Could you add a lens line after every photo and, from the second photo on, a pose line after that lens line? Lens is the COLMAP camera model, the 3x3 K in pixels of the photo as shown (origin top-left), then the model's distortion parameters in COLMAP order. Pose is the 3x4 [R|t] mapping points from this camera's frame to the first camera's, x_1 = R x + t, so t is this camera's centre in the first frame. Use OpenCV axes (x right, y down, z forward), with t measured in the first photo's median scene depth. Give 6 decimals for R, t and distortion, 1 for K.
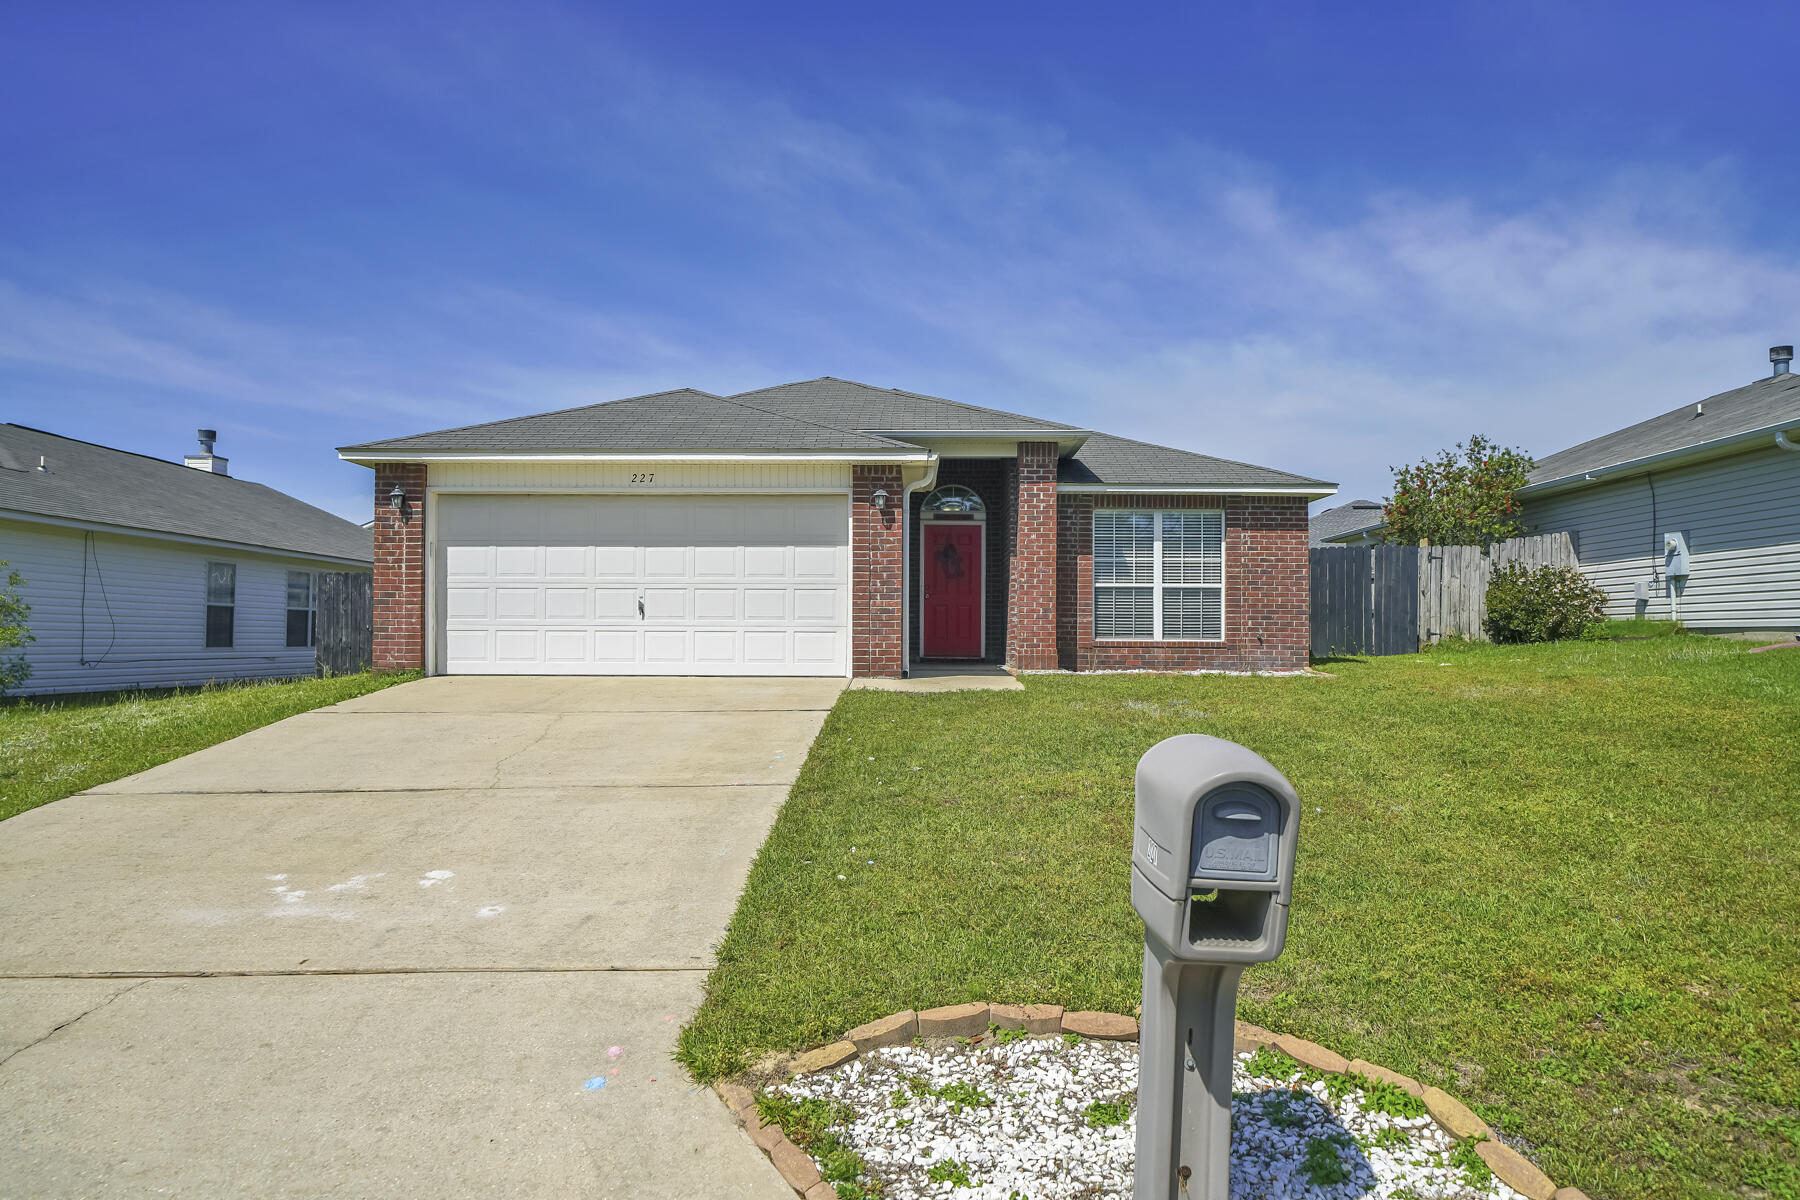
lens RADIAL K [[1307.1, 0, 906.1], [0, 1307.1, 593.0], [0, 0, 1]] dist [-0.000074, 0.003191]
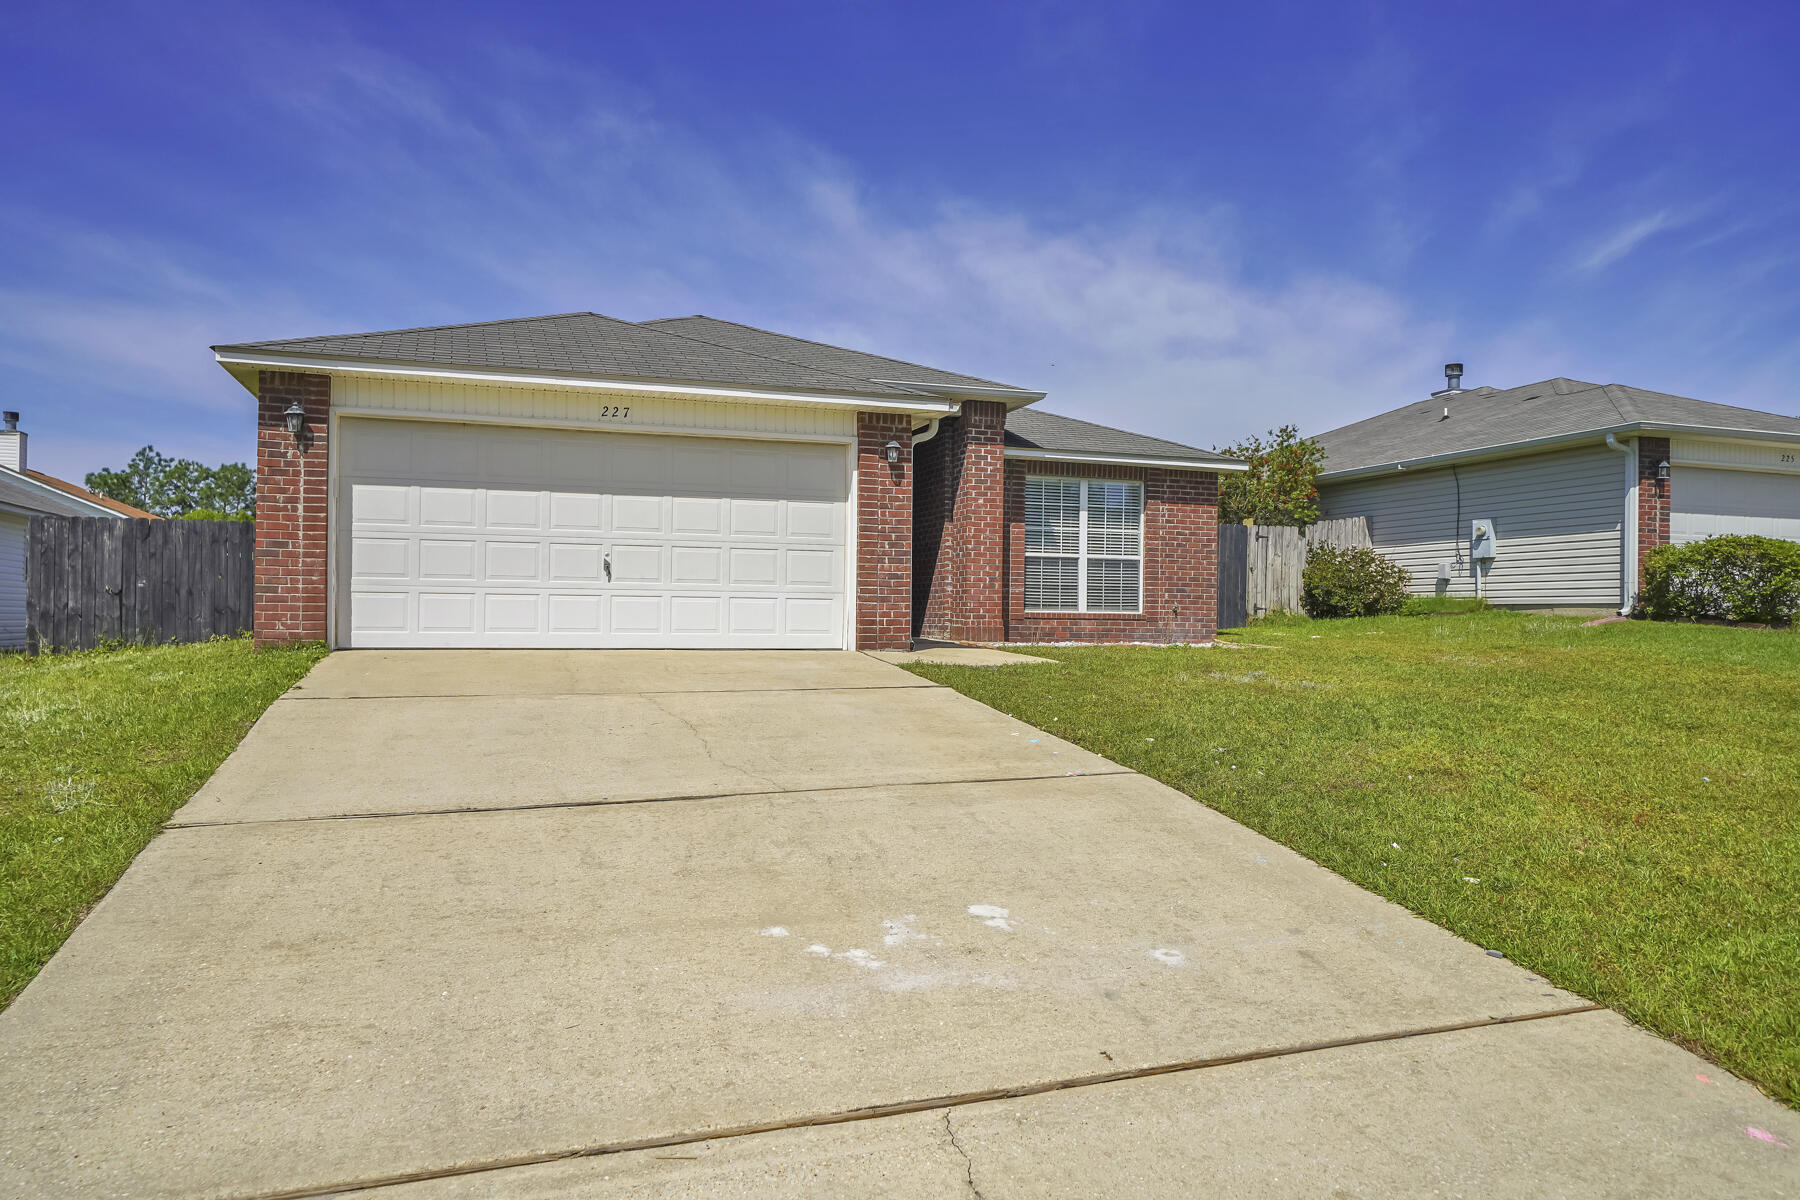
lens RADIAL K [[1292.6, 0, 900.0], [0, 1292.6, 600.0], [0, 0, 1]] dist [0.000025, 0.002797]
pose [[0.935682, 0.010668, 0.352684, -0.300830], [-0.018806, 0.999630, 0.019655, 0.011506], [-0.352344, -0.025024, 0.935536, 0.152386]]
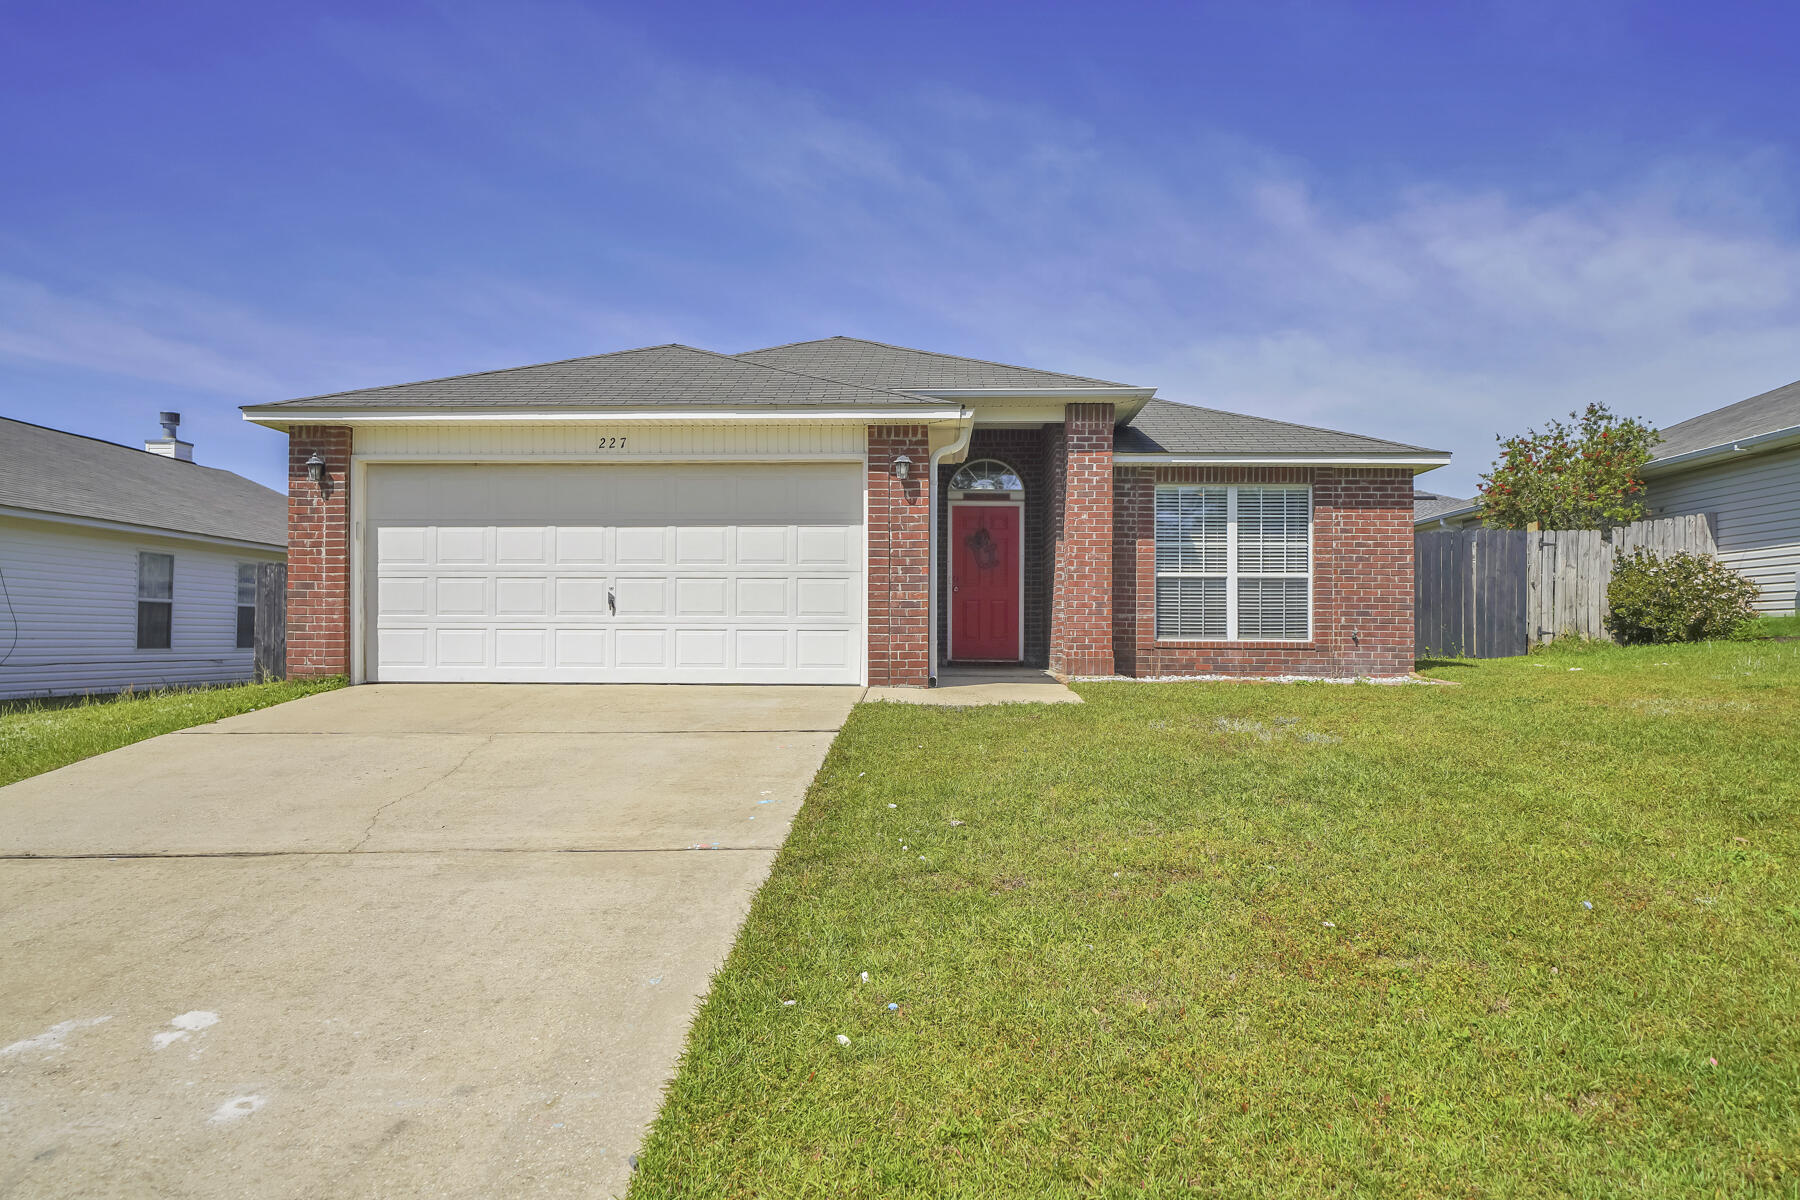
lens RADIAL K [[1292.6, 0, 900.0], [0, 1292.6, 600.0], [0, 0, 1]] dist [0.000025, 0.002797]
pose [[0.999820, -0.000871, -0.018941, -0.005435], [0.000964, 0.999988, 0.004899, 0.006386], [0.018937, -0.004916, 0.999809, 0.179677]]
